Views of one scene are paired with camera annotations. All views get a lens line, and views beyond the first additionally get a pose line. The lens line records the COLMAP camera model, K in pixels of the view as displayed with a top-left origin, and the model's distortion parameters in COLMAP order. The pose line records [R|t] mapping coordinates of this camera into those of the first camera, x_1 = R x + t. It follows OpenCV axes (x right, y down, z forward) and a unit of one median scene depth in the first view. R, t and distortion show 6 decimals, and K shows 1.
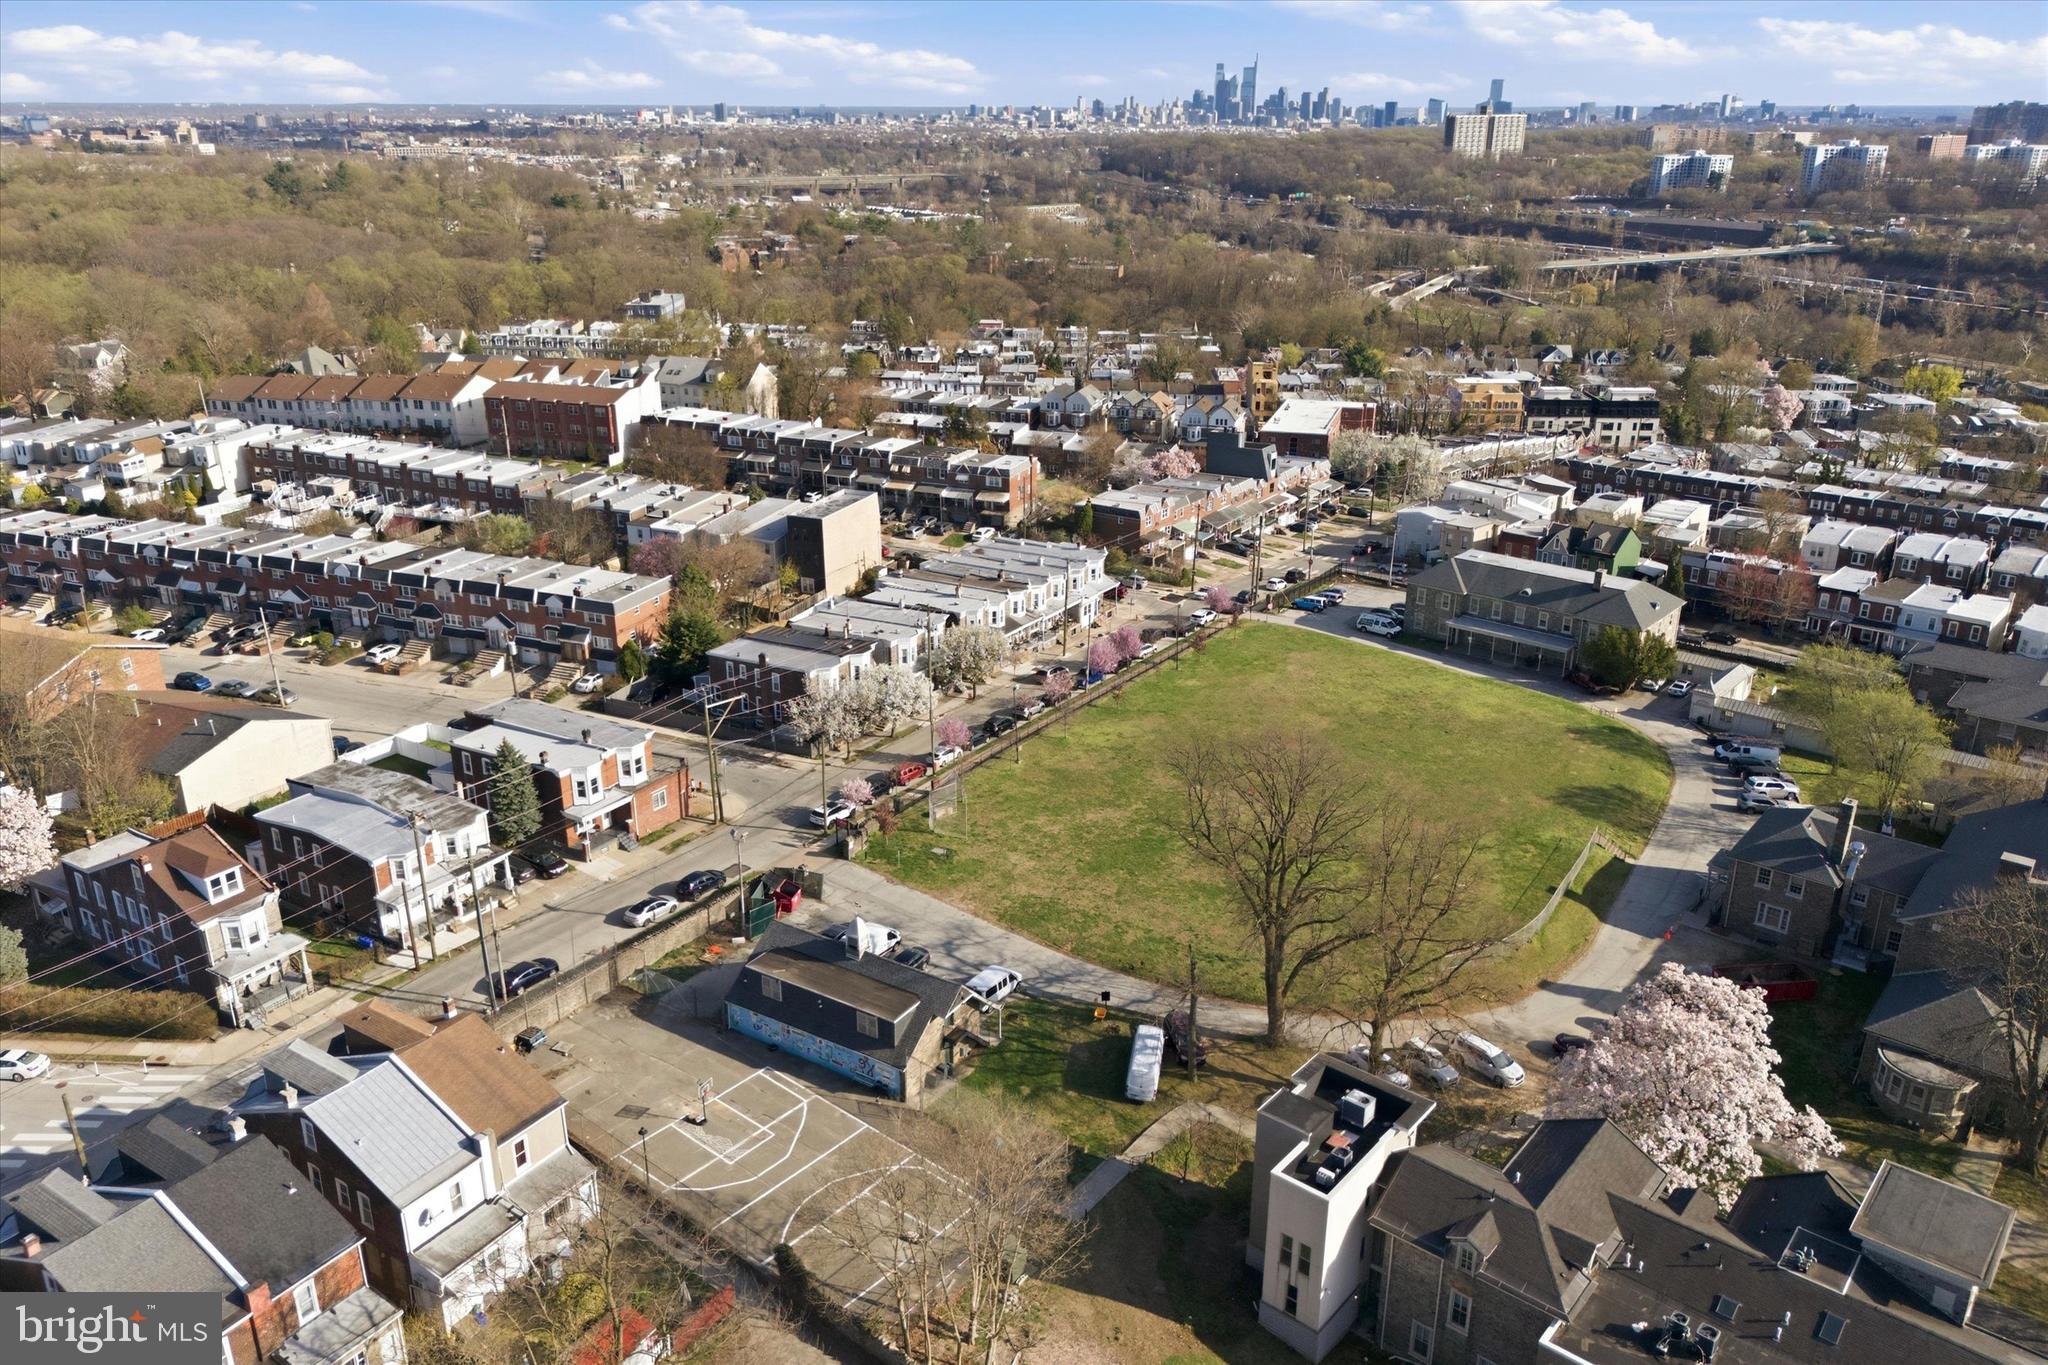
lens RADIAL K [[1519.8, 0, 1043.4], [0, 1519.8, 687.6], [0, 0, 1]] dist [0.067385, -0.071725]
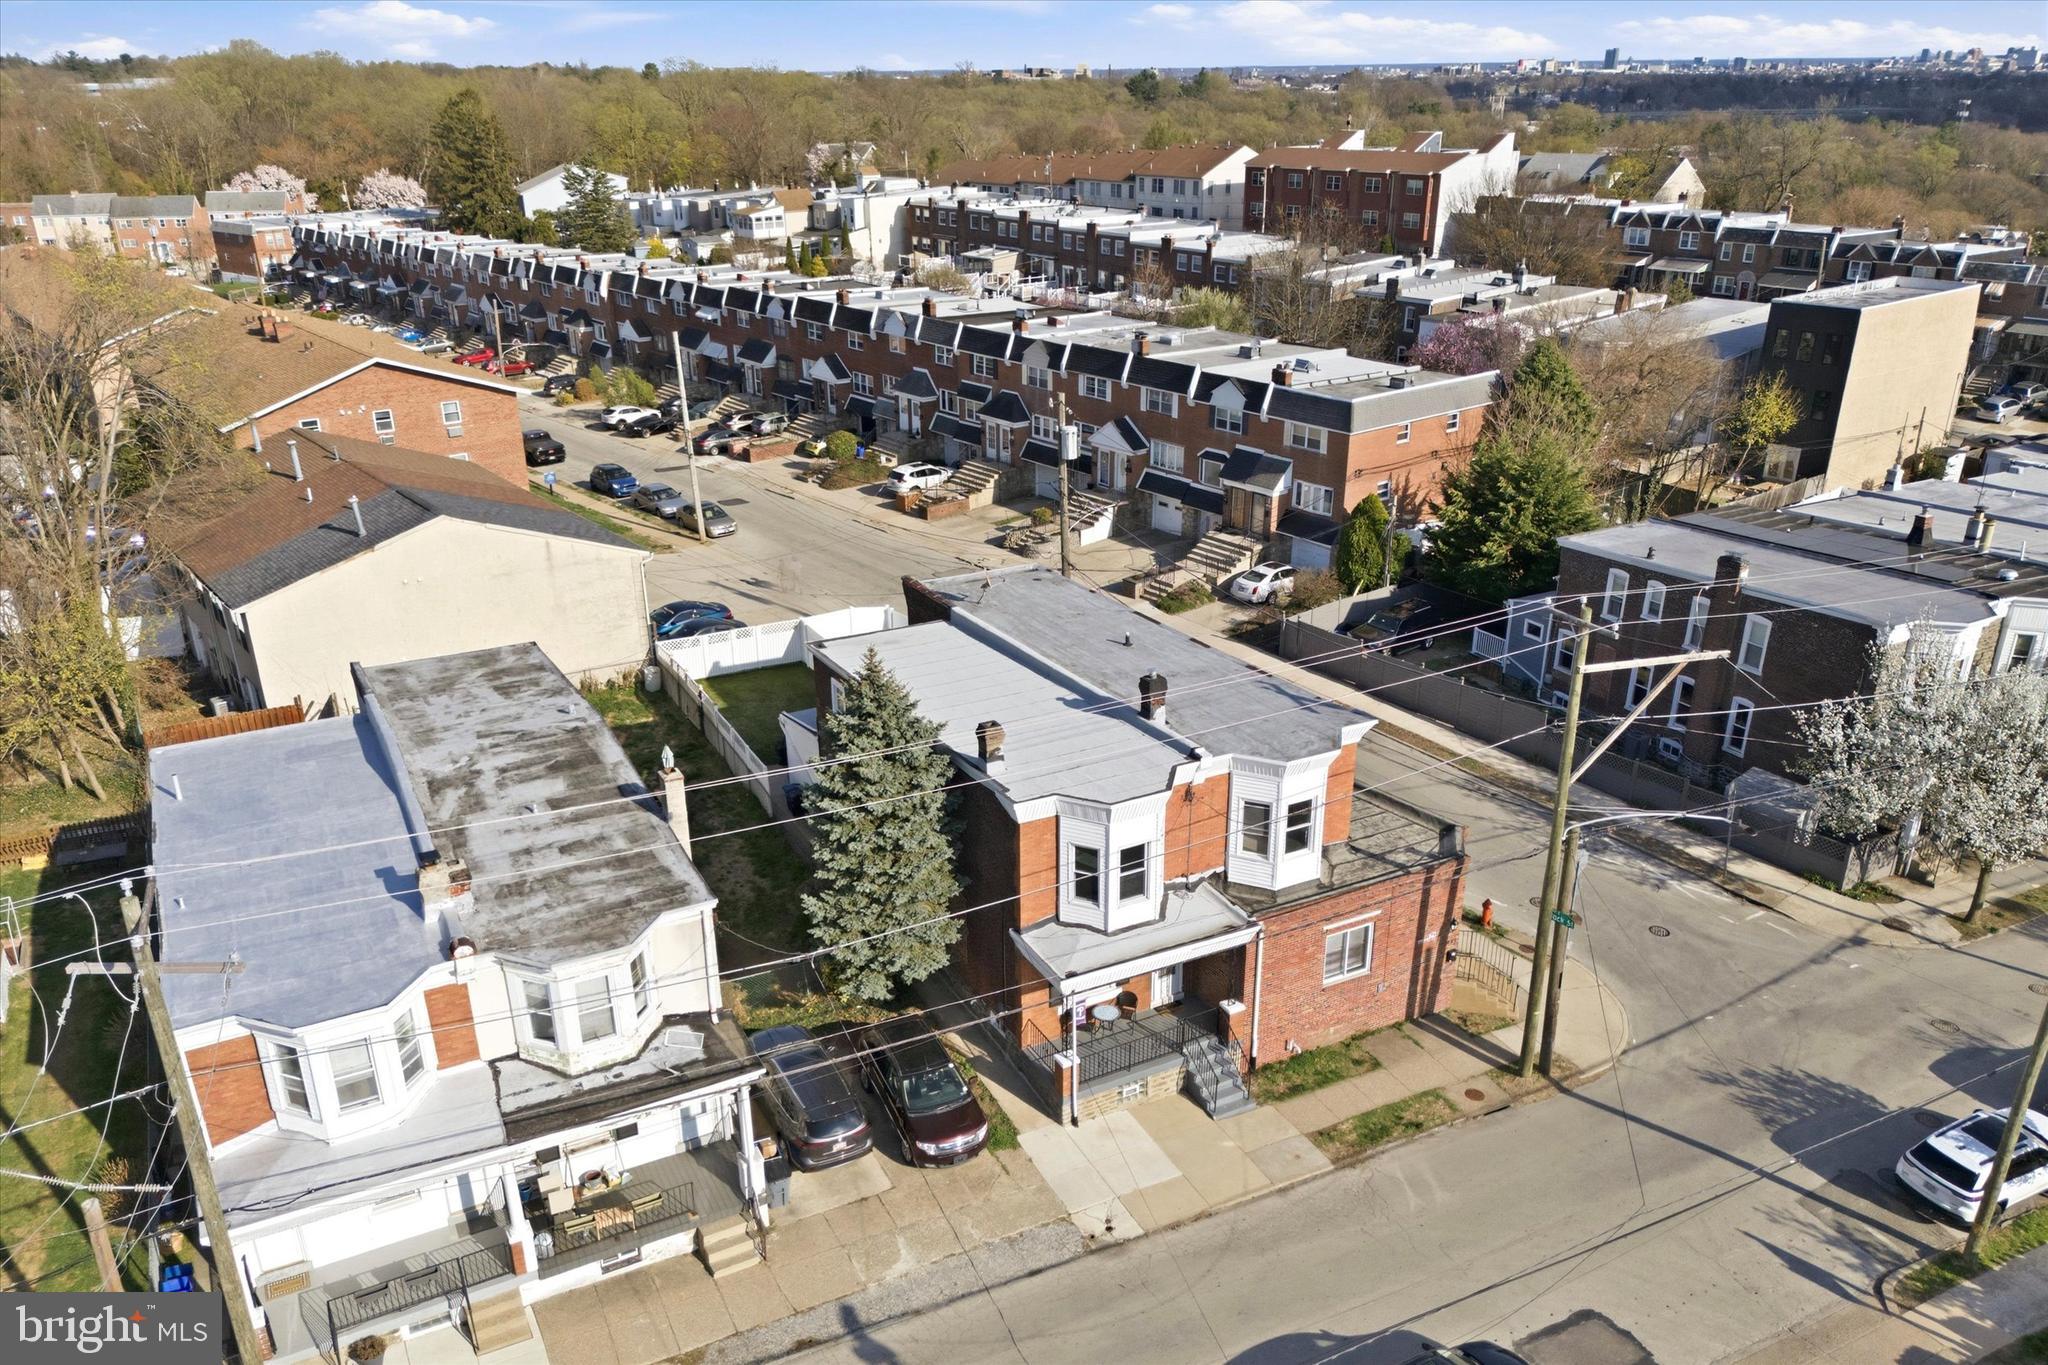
lens RADIAL K [[1519.8, 0, 1020.1], [0, 1519.8, 756.0], [0, 0, 1]] dist [0.067385, -0.071725]
pose [[0.863166, 0.196136, -0.465269, -0.138147], [-0.169805, 0.980559, 0.098338, 0.013930], [0.475511, -0.005877, 0.879690, 0.556132]]
